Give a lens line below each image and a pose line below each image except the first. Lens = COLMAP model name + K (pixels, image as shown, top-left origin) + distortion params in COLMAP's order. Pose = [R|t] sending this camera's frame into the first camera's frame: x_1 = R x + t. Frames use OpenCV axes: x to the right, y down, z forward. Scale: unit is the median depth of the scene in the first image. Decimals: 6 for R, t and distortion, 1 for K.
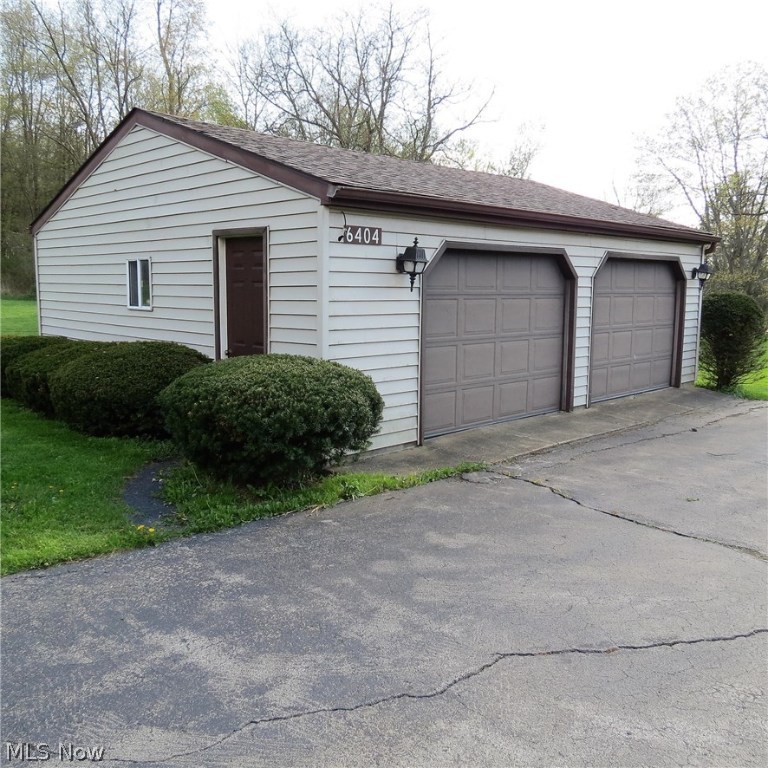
lens RADIAL K [[750.0, 0, 384.0], [0, 750.0, 384.0], [0, 0, 1]] dist [0.004757, 0.007288]
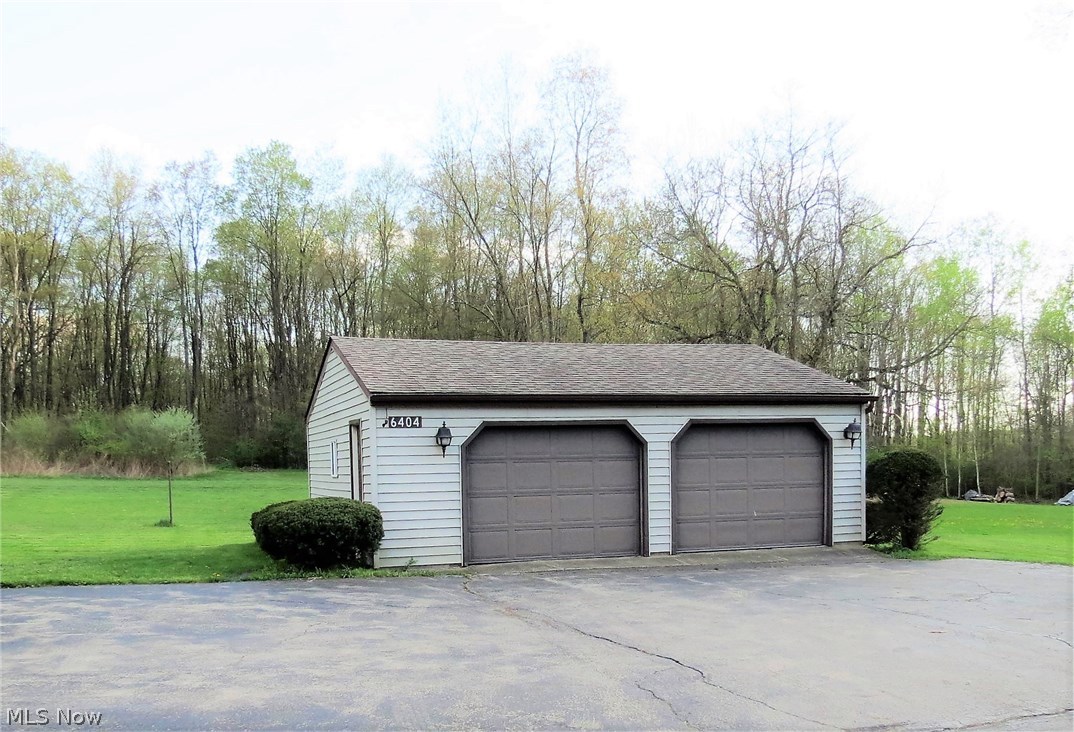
lens RADIAL K [[1148.9, 0, 537.0], [0, 1148.9, 366.0], [0, 0, 1]] dist [-0.105224, -0.005954]
pose [[0.896302, -0.064457, -0.438734, 0.937962], [-0.031385, 0.977678, -0.207753, 0.127350], [0.442331, 0.199979, 0.874272, -0.719685]]
